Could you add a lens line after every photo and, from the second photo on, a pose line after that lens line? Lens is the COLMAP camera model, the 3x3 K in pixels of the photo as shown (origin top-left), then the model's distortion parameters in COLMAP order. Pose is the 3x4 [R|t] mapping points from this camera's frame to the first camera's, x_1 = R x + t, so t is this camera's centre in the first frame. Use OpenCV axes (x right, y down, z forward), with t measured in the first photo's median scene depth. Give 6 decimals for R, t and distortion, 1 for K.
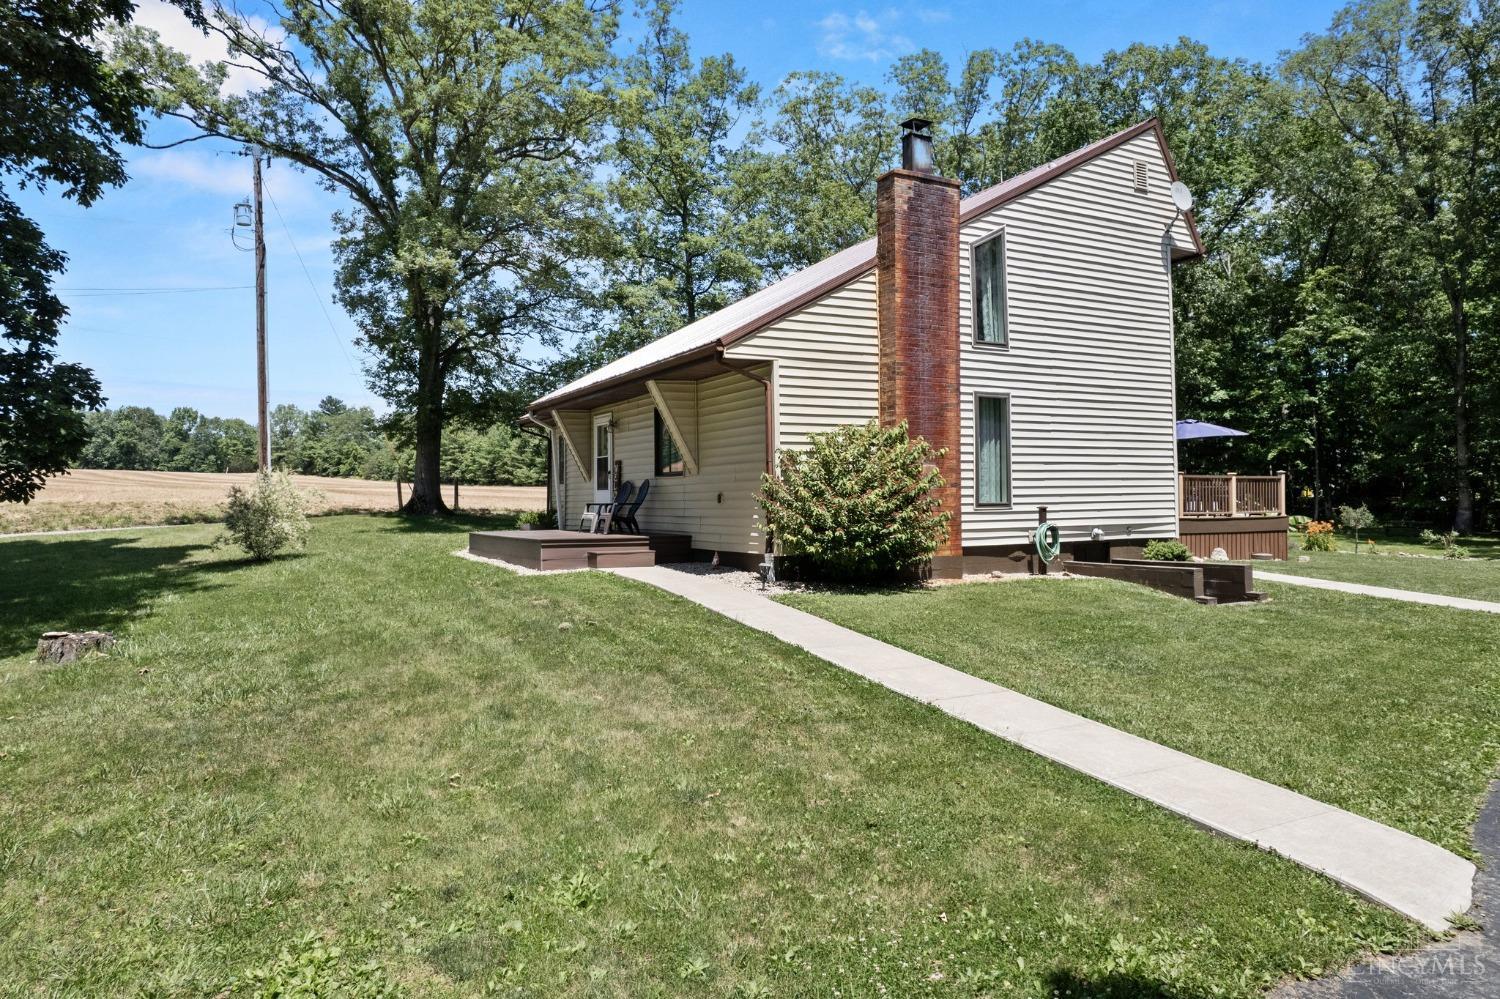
lens RADIAL K [[963.0, 0, 750.2], [0, 963.0, 478.2], [0, 0, 1]] dist [-0.081912, 0.074433]
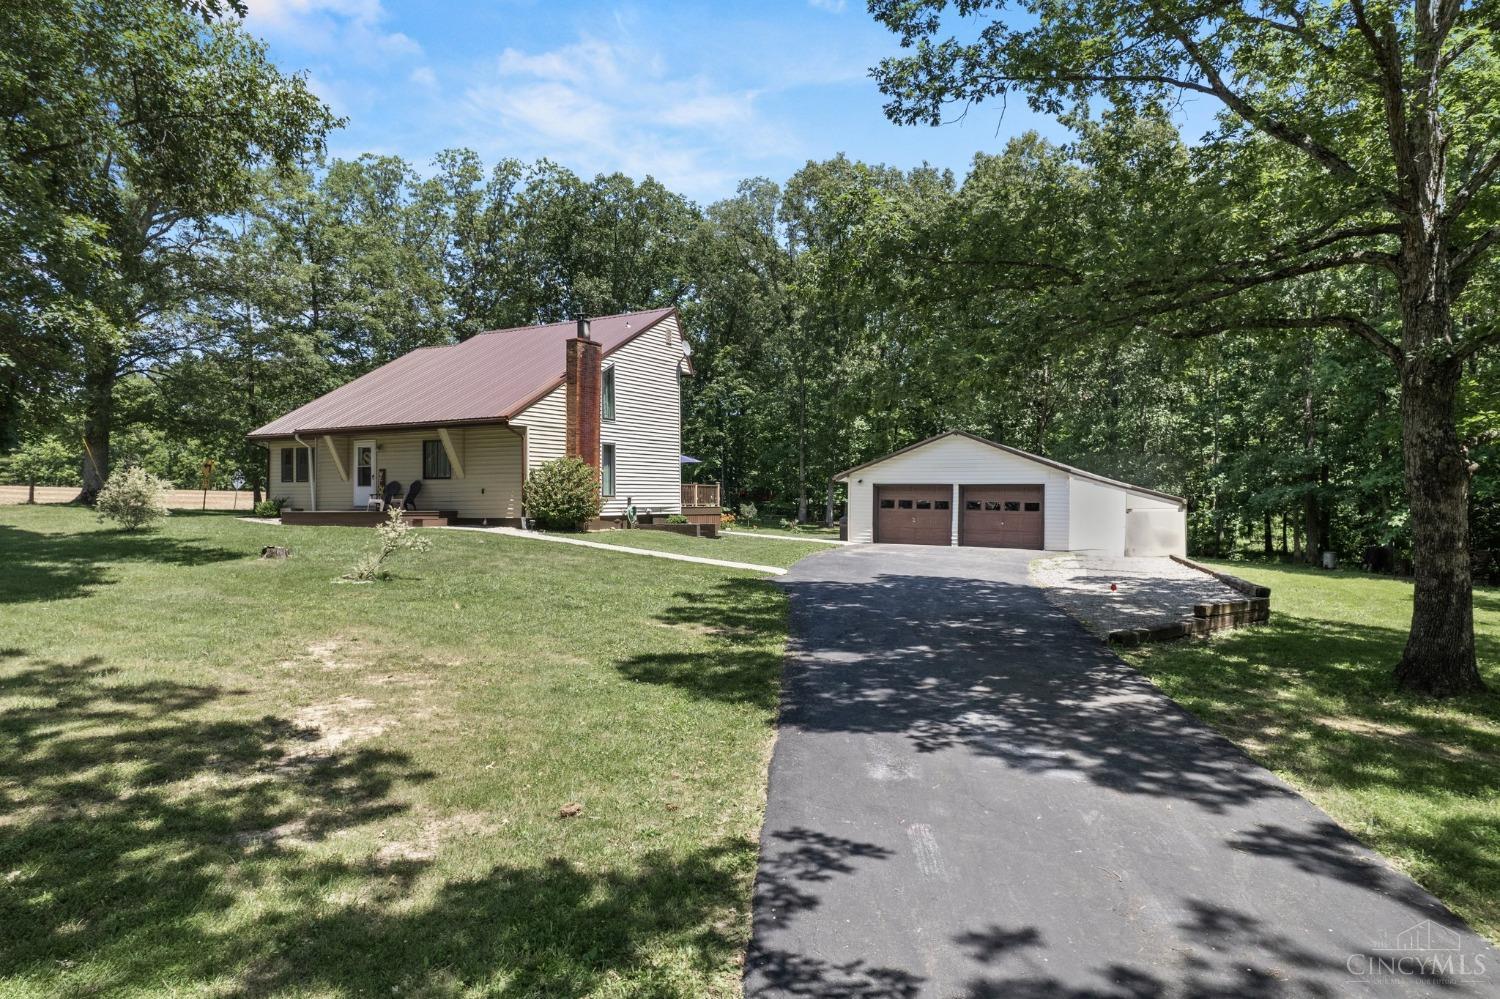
lens RADIAL K [[963.0, 0, 750.2], [0, 963.0, 478.2], [0, 0, 1]] dist [-0.081912, 0.074433]
pose [[0.832904, 0.020012, 0.553055, -0.281864], [-0.016334, 0.999800, -0.011579, 0.003279], [-0.553176, 0.000610, 0.833064, -0.398557]]
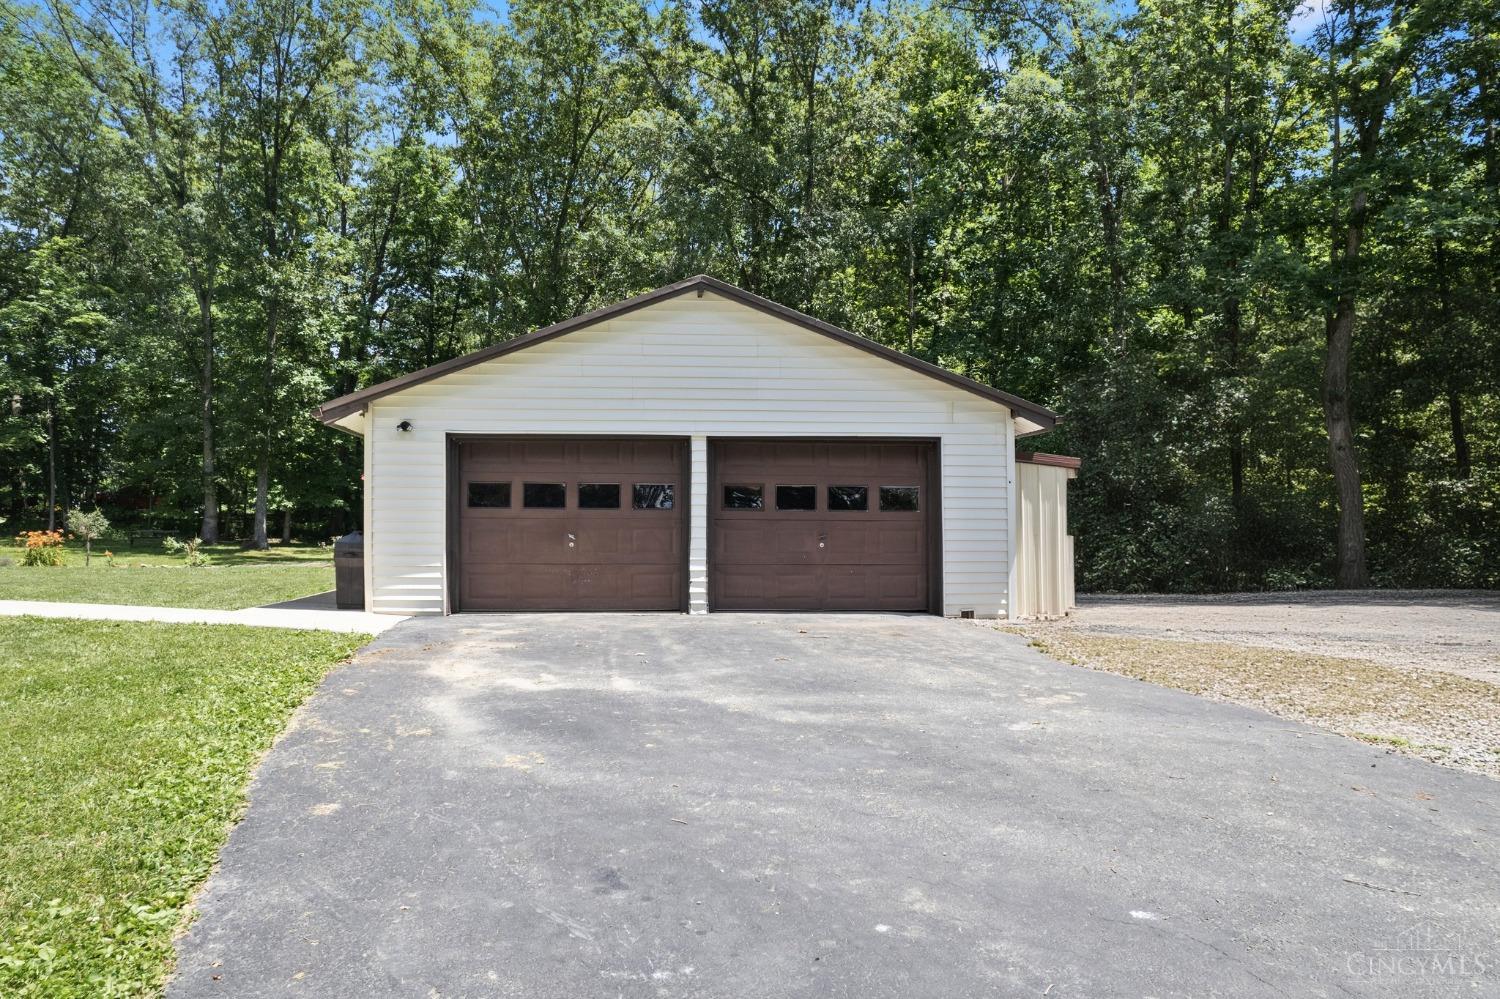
lens RADIAL K [[958.9, 0, 743.1], [0, 958.9, 526.9], [0, 0, 1]] dist [-0.084991, 0.072266]
pose [[0.403032, -0.013417, 0.915088, 0.117896], [-0.013106, 0.999705, 0.020430, 0.019401], [-0.915092, -0.020227, 0.402737, 0.135376]]
